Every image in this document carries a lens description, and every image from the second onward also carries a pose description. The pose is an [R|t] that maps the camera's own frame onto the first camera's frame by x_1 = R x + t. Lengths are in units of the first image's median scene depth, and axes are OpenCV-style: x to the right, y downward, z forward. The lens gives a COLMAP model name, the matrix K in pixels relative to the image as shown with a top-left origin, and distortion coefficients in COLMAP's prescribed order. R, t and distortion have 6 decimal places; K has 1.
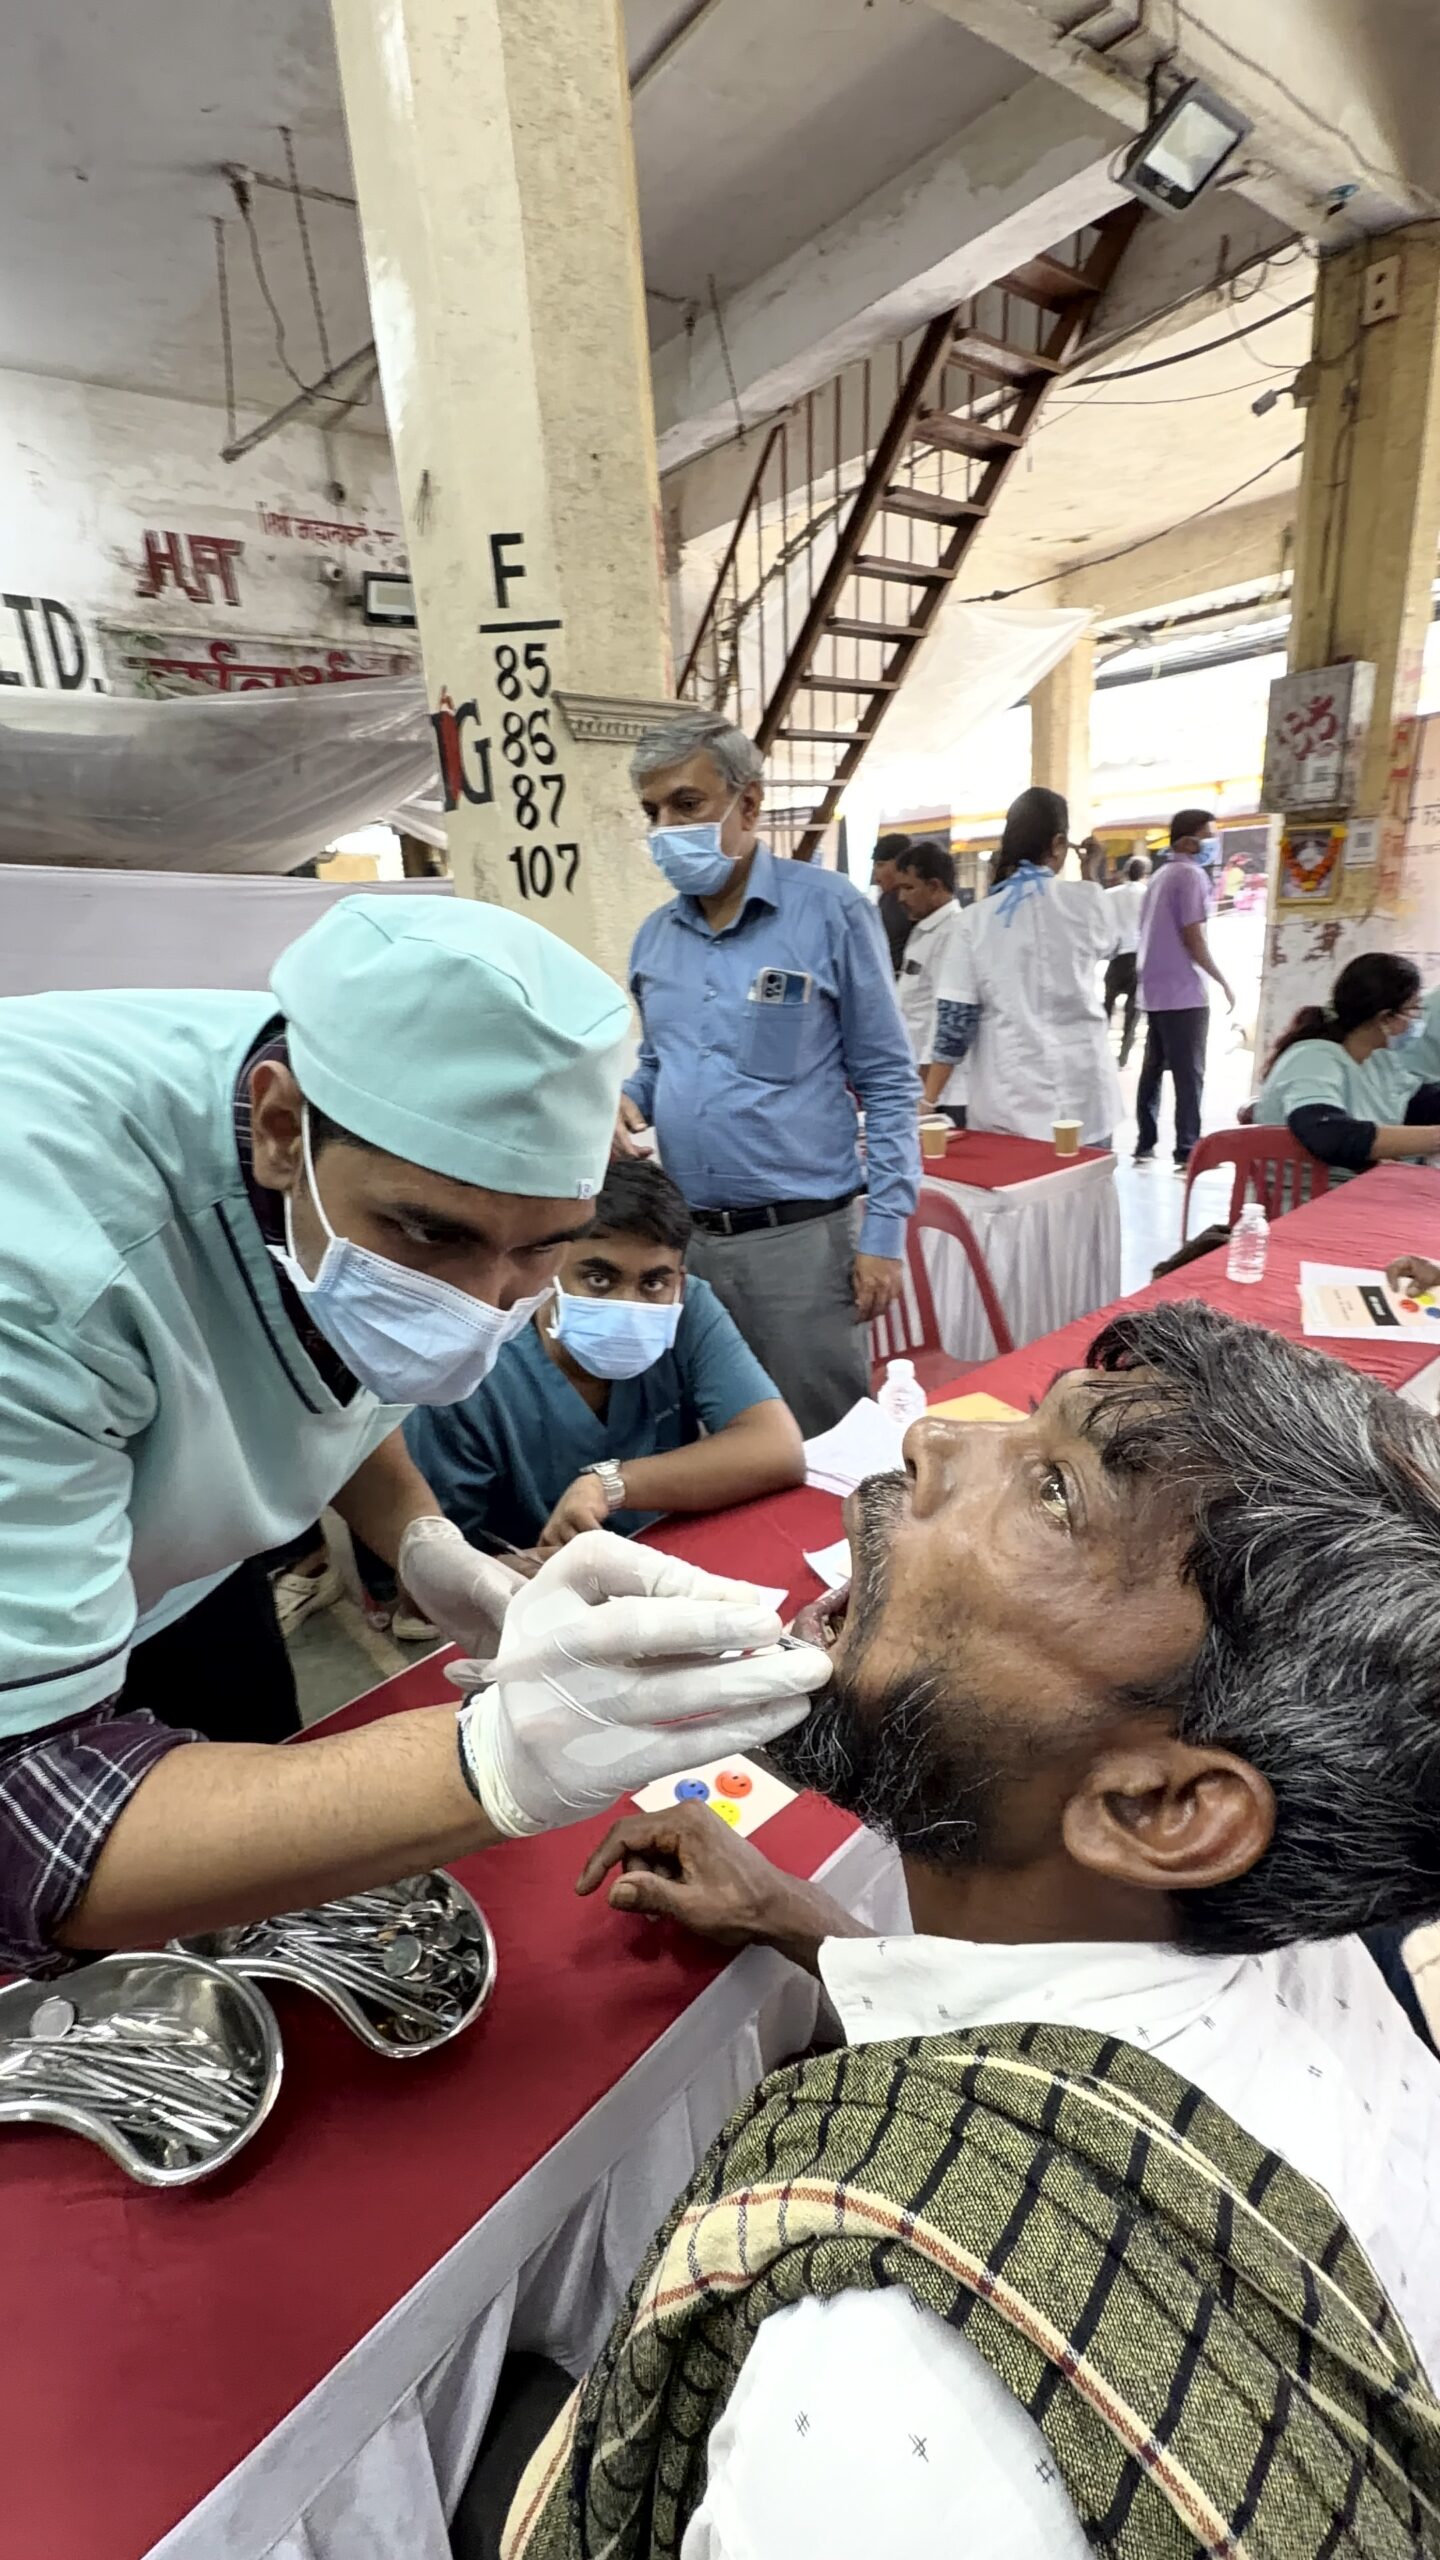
lens RADIAL K [[1121.3, 0, 720.0], [0, 1121.3, 1280.0], [0, 0, 1]] dist [0.018648, -0.000151]
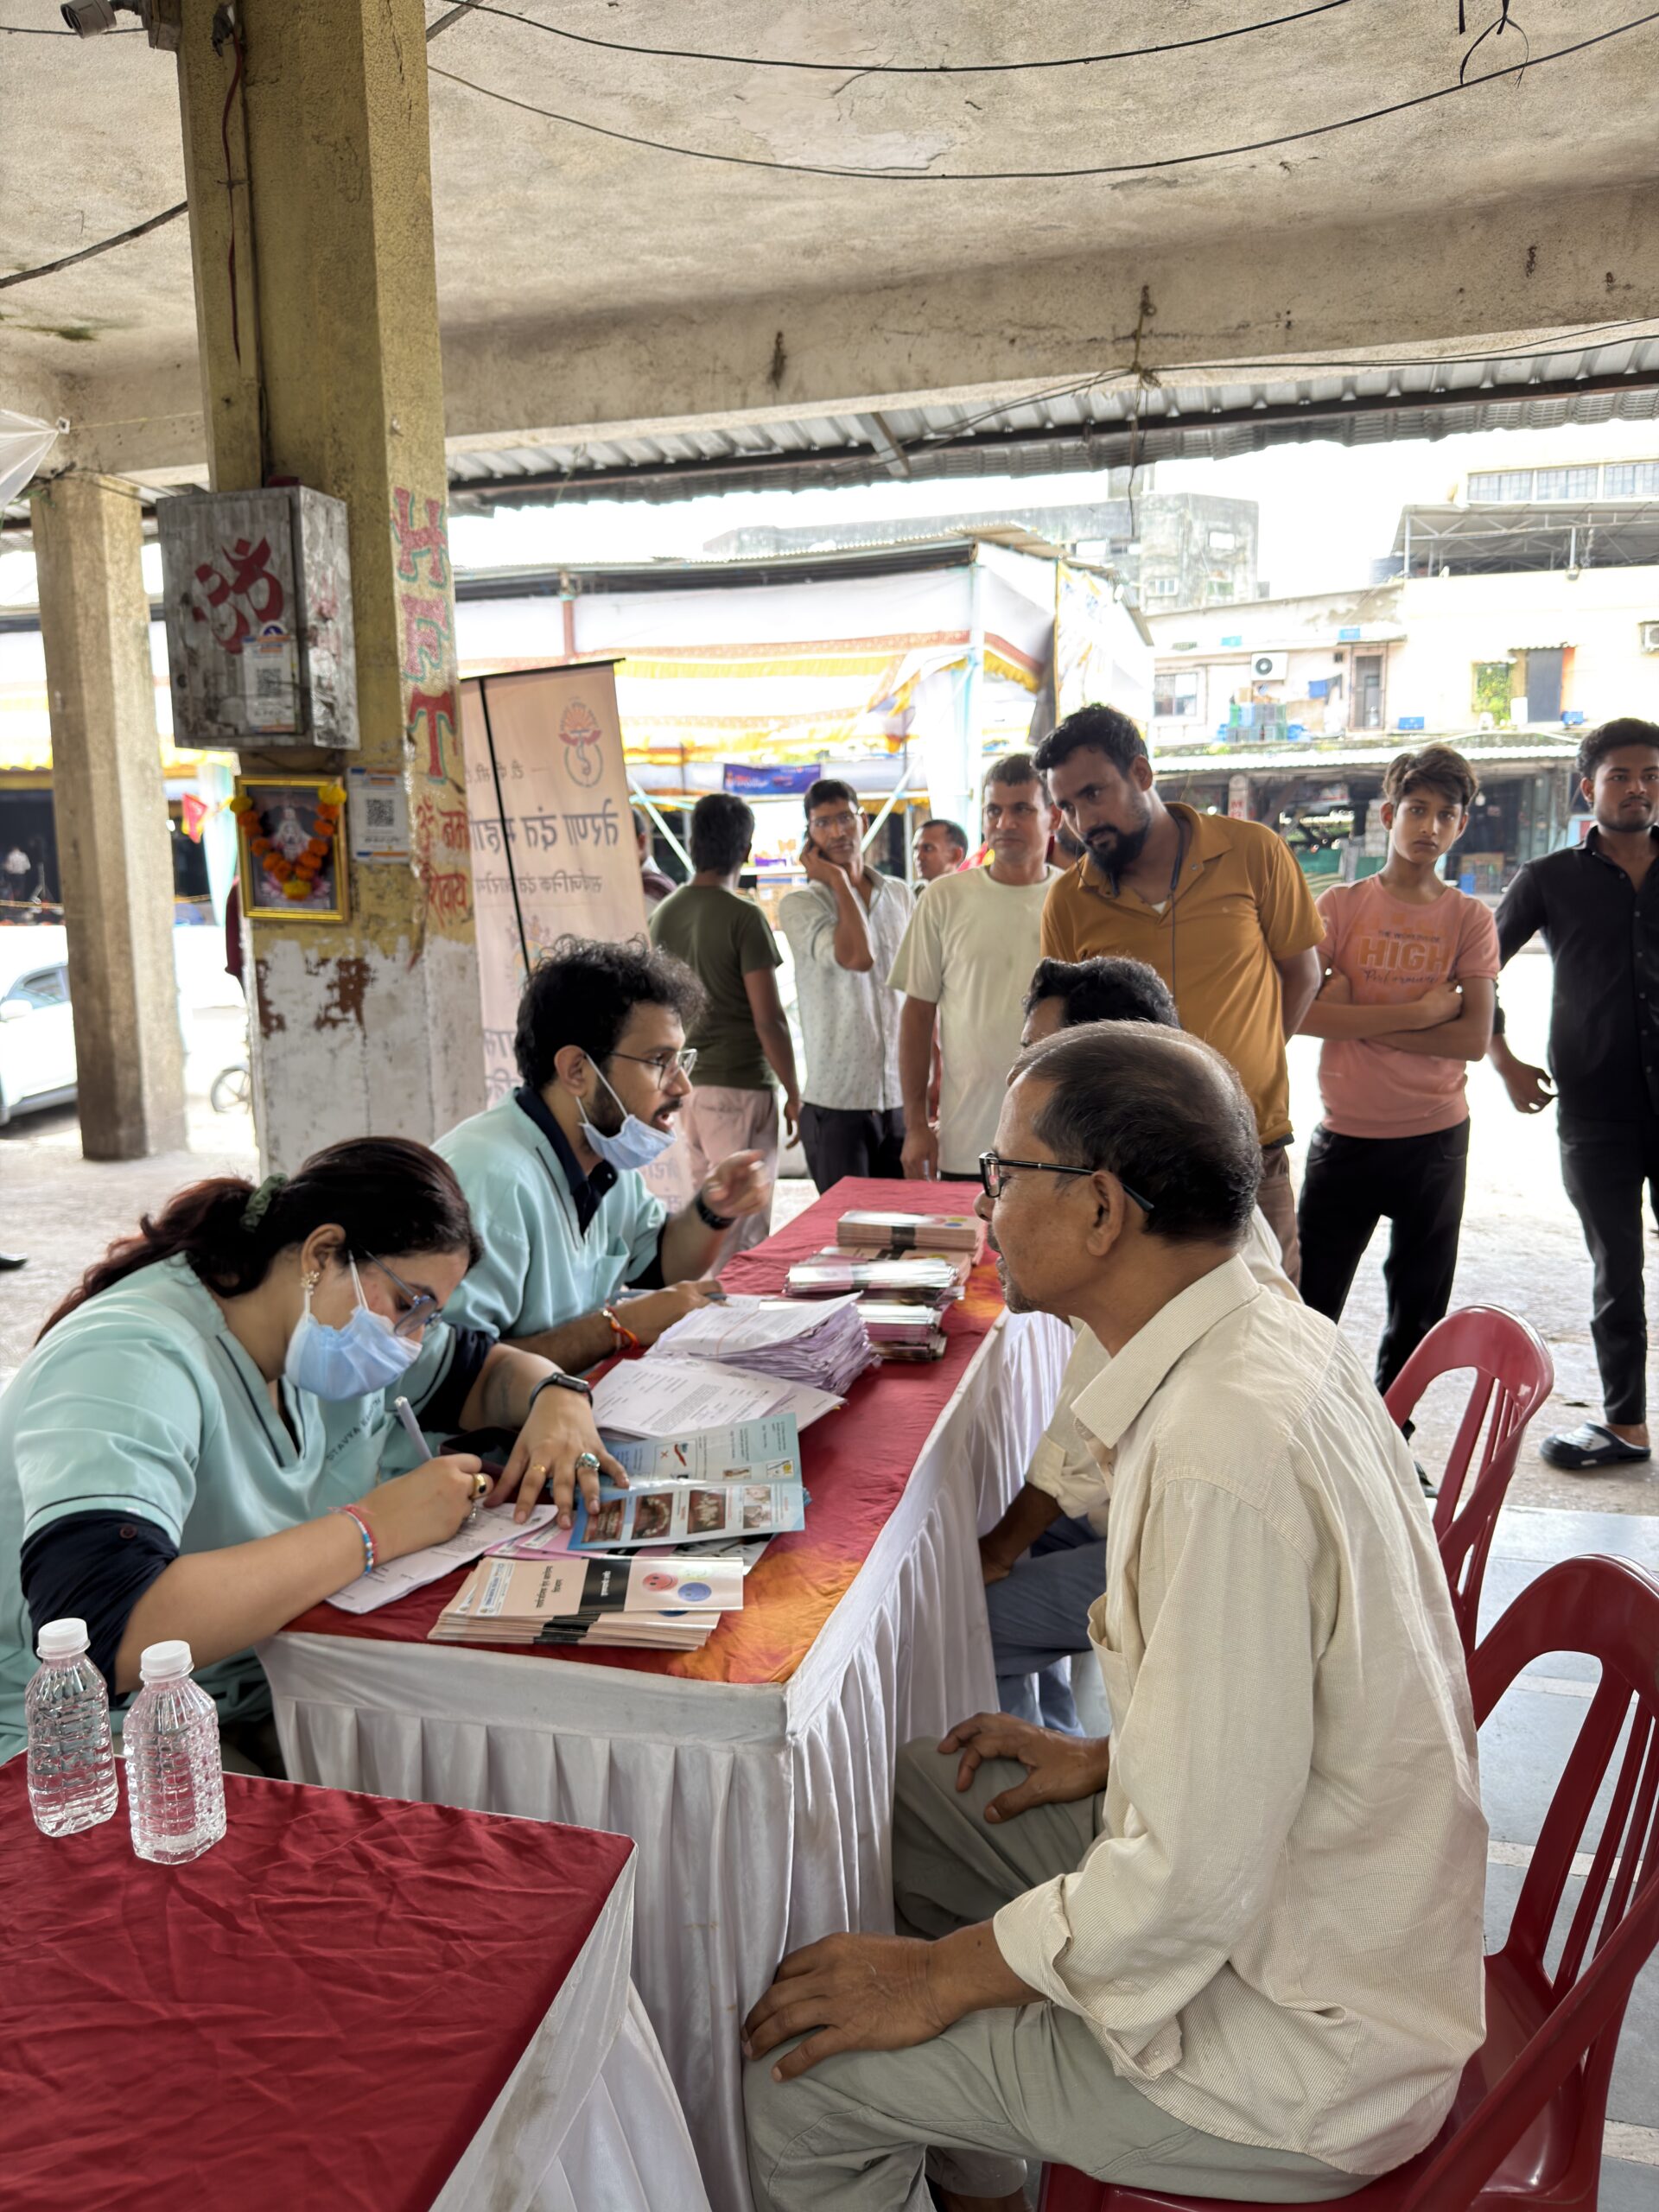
lens RADIAL K [[1578.2, 0, 791.2], [0, 1578.2, 1074.8], [0, 0, 1]] dist [0.004933, -0.000656]
pose [[0.851383, -0.018977, 0.524201, 0.334404], [0.128931, 0.976258, -0.174062, -0.112375], [-0.508452, 0.215780, 0.833616, 0.304883]]
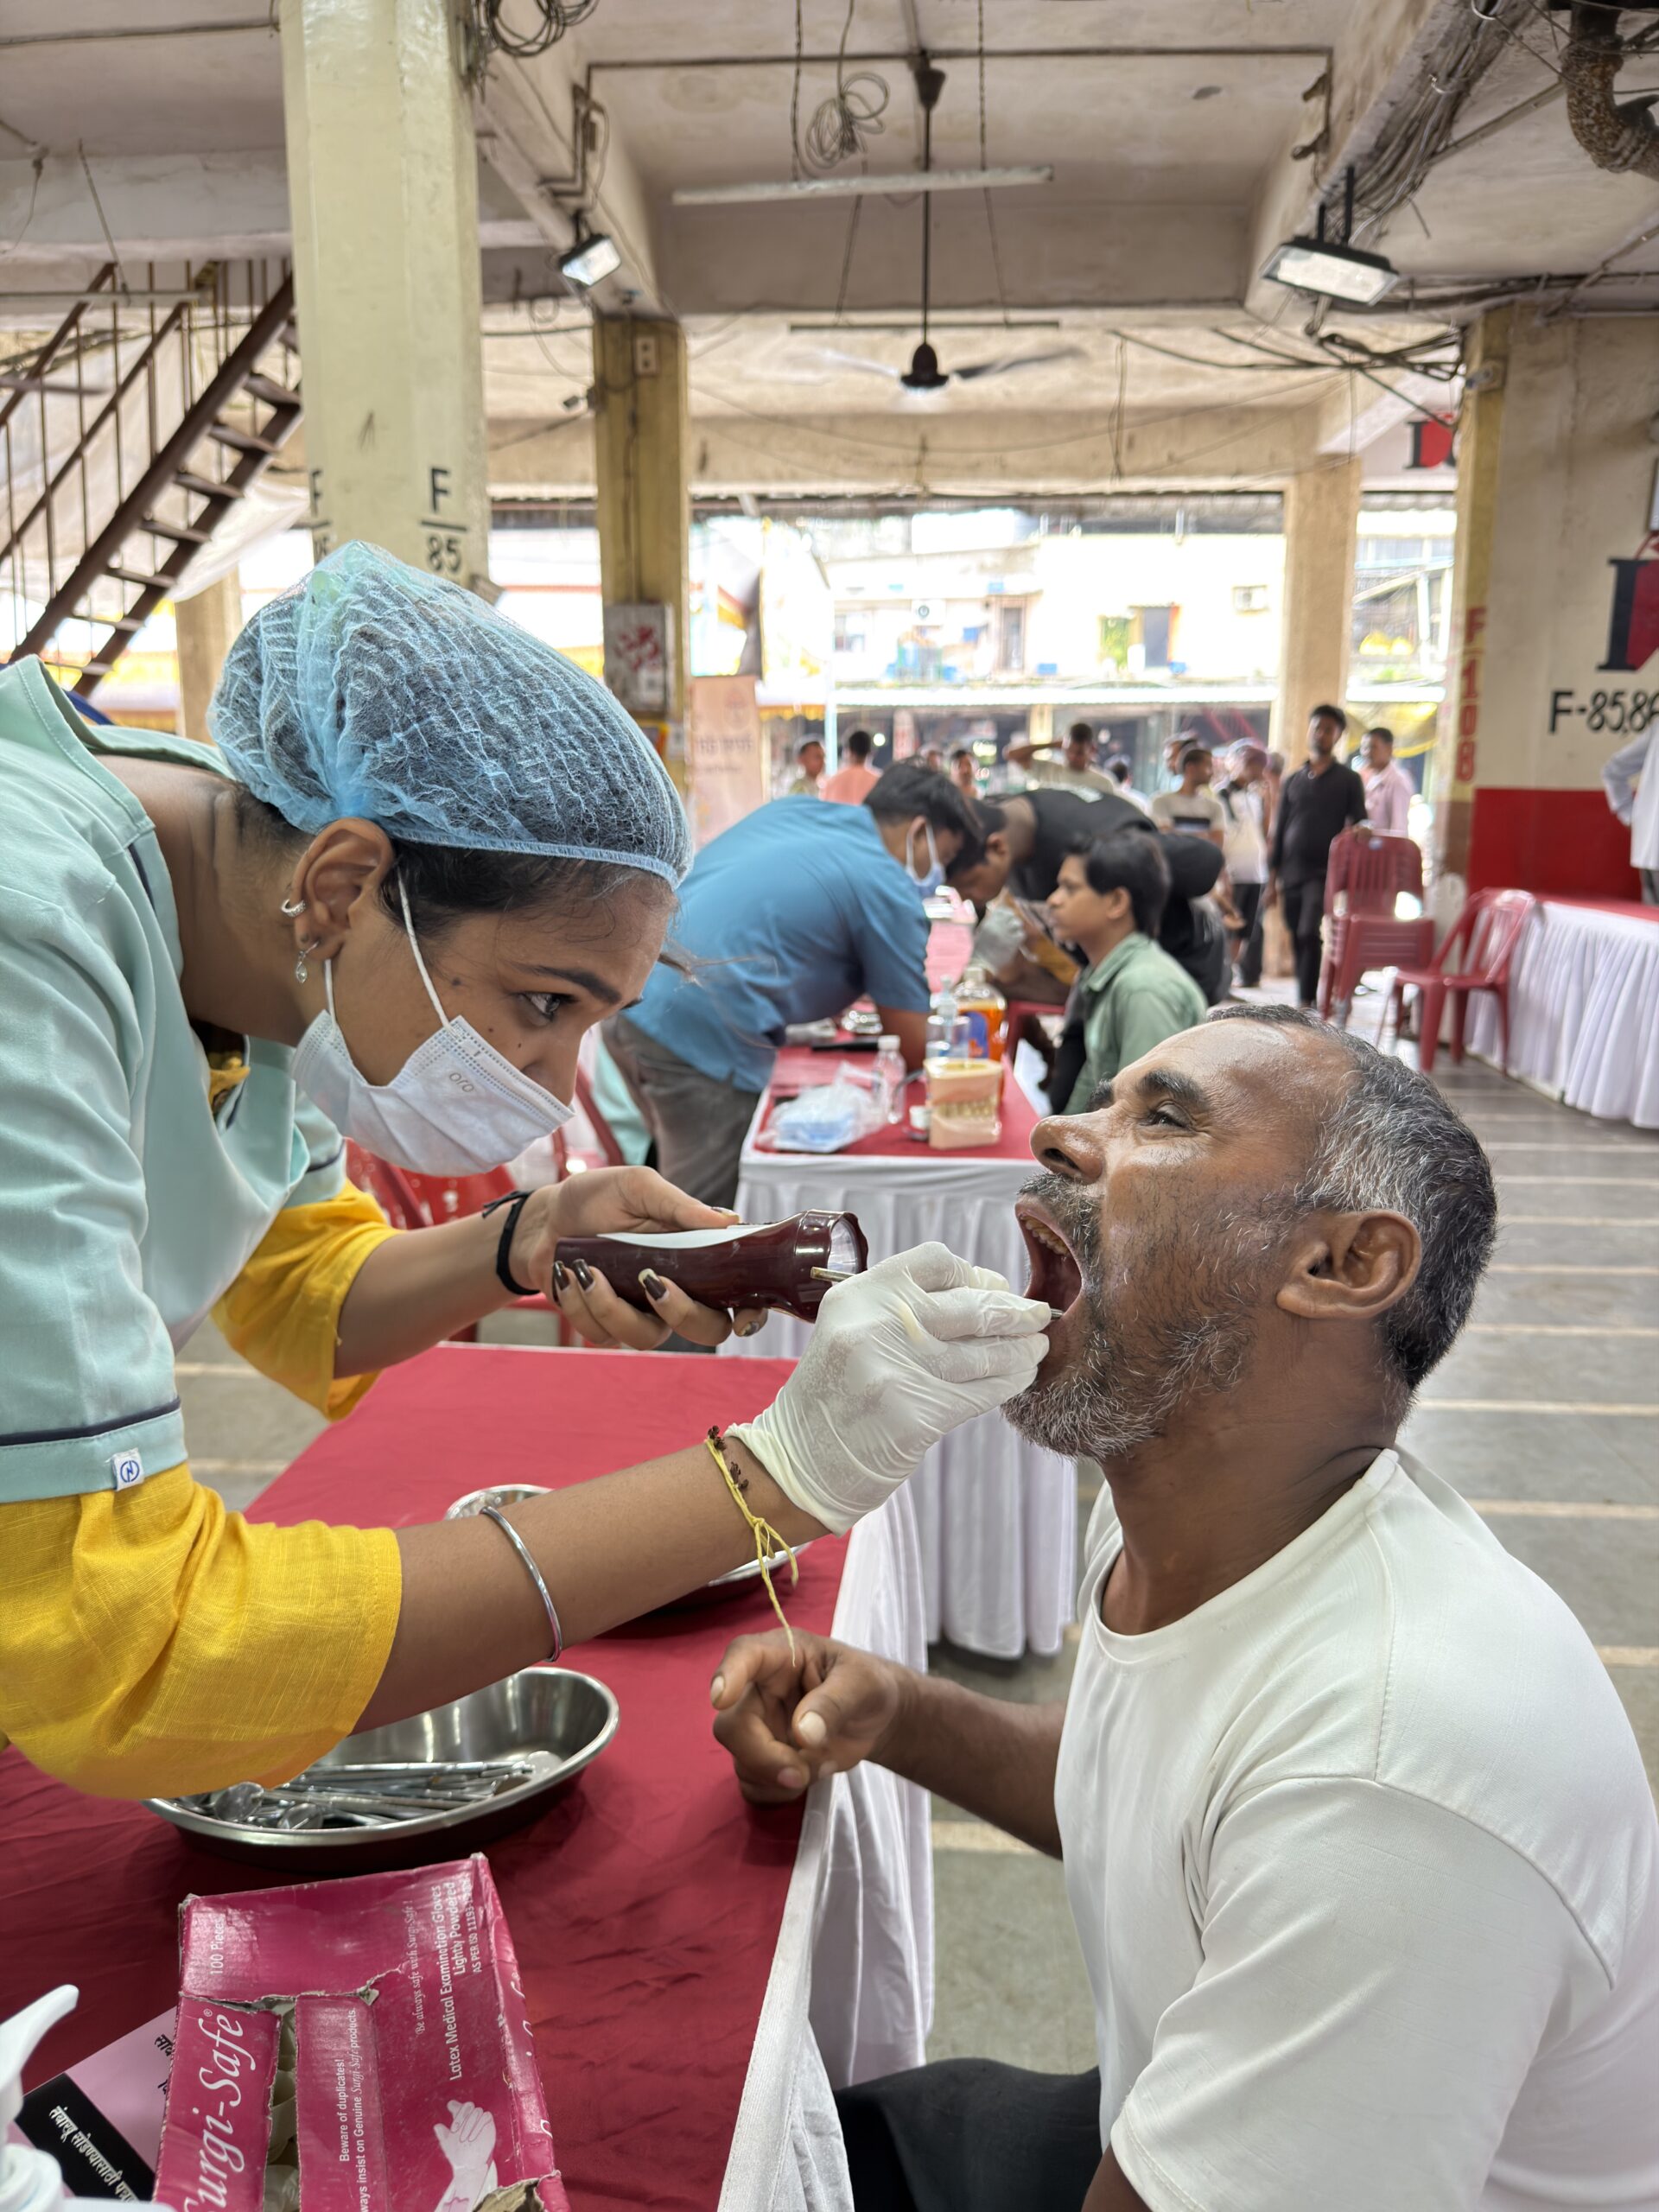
lens RADIAL K [[1558.4, 0, 829.5], [0, 1558.4, 1106.0], [0, 0, 1]] dist [-0.006576, -0.004859]
pose [[0.703315, -0.074514, 0.706963, -0.568245], [0.174097, 0.982261, -0.069668, 0.166648], [-0.689231, 0.172079, 0.703811, -0.272999]]
